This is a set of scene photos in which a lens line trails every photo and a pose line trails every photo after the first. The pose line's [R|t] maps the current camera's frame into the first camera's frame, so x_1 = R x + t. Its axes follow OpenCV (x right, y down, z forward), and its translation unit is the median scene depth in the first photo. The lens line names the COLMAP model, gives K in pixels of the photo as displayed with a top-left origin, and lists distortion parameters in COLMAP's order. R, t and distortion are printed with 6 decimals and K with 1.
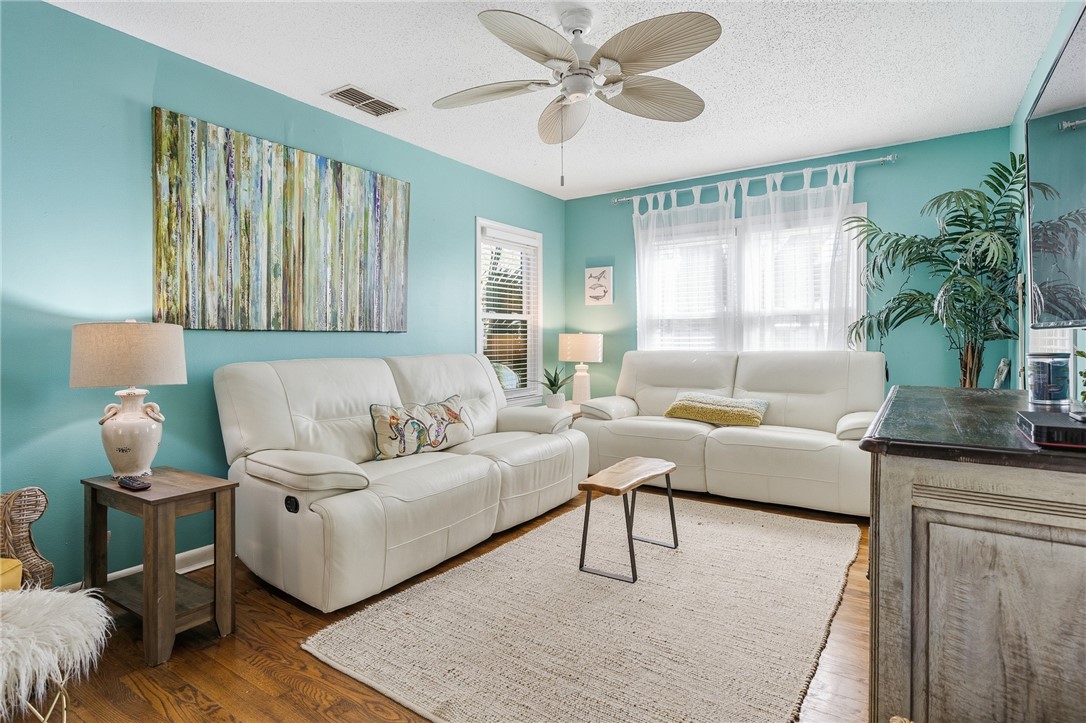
lens RADIAL K [[550.4, 0, 548.9], [0, 550.4, 339.0], [0, 0, 1]] dist [-0.006897, -0.000135]
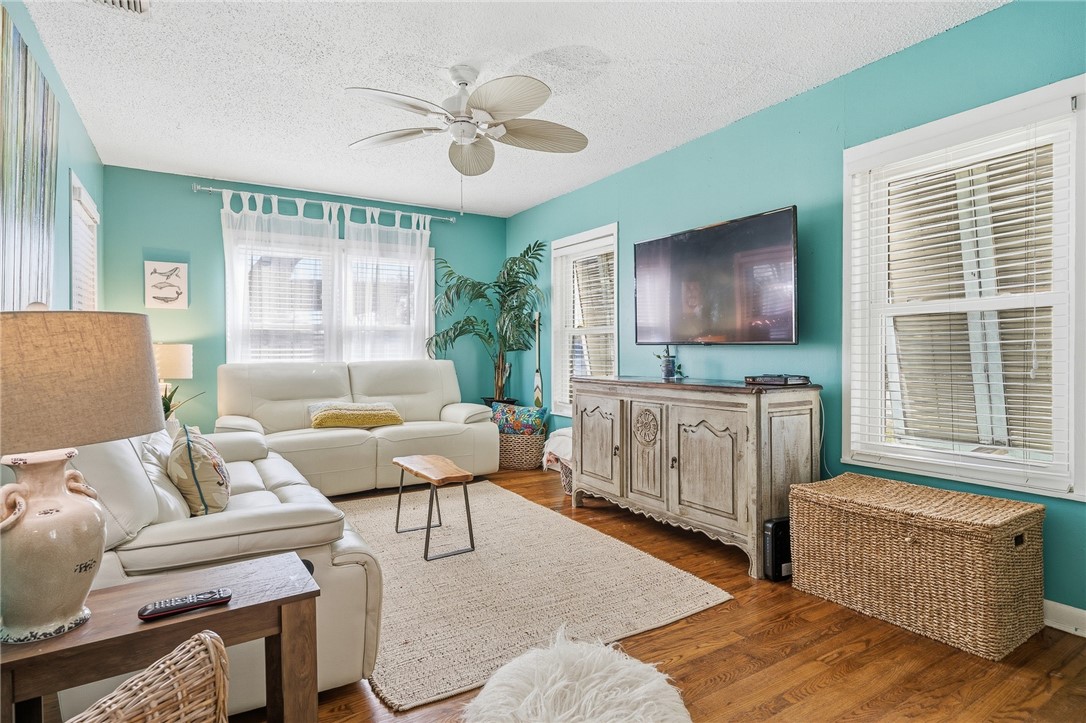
lens RADIAL K [[550.4, 0, 534.2], [0, 550.4, 353.8], [0, 0, 1]] dist [-0.006897, -0.000135]
pose [[0.432110, -0.003468, 0.901814, -0.478770], [0.001483, 0.999994, 0.003135, 0.003492], [-0.901819, -0.000017, 0.432113, 0.192151]]
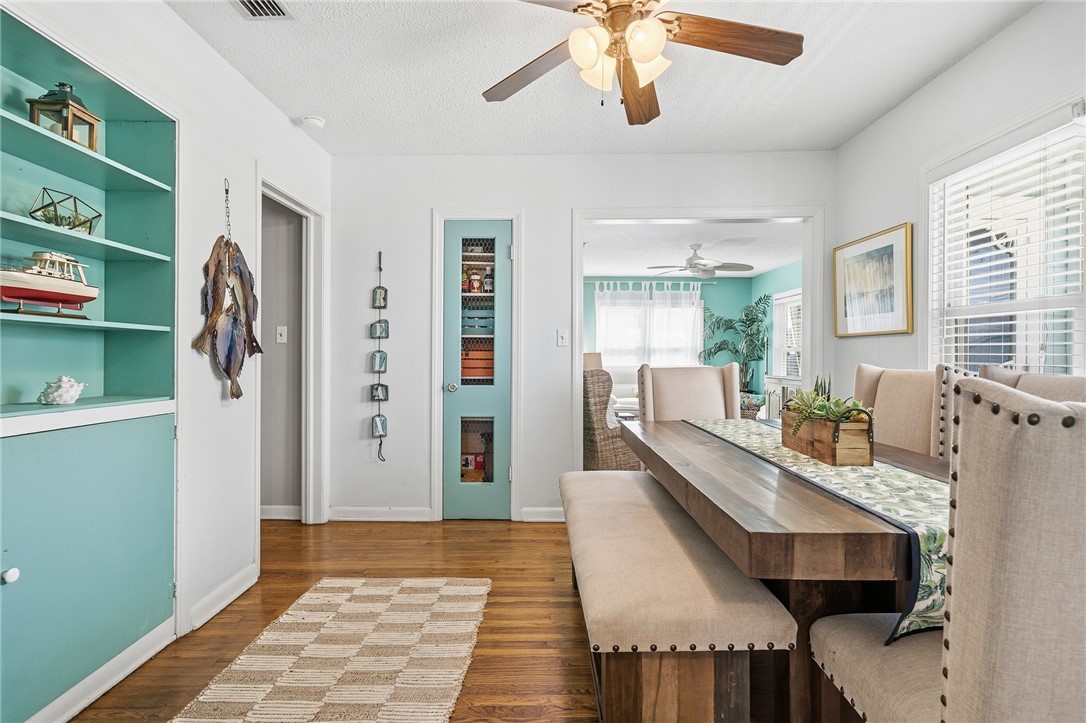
lens RADIAL K [[524.1, 0, 548.4], [0, 524.1, 356.2], [0, 0, 1]] dist [0.001799, 0.000195]
pose [[0.838090, 0.013971, 0.545353, -1.044728], [-0.012766, 0.999901, -0.005997, 0.004420], [-0.545383, -0.001936, 0.838185, -0.424547]]
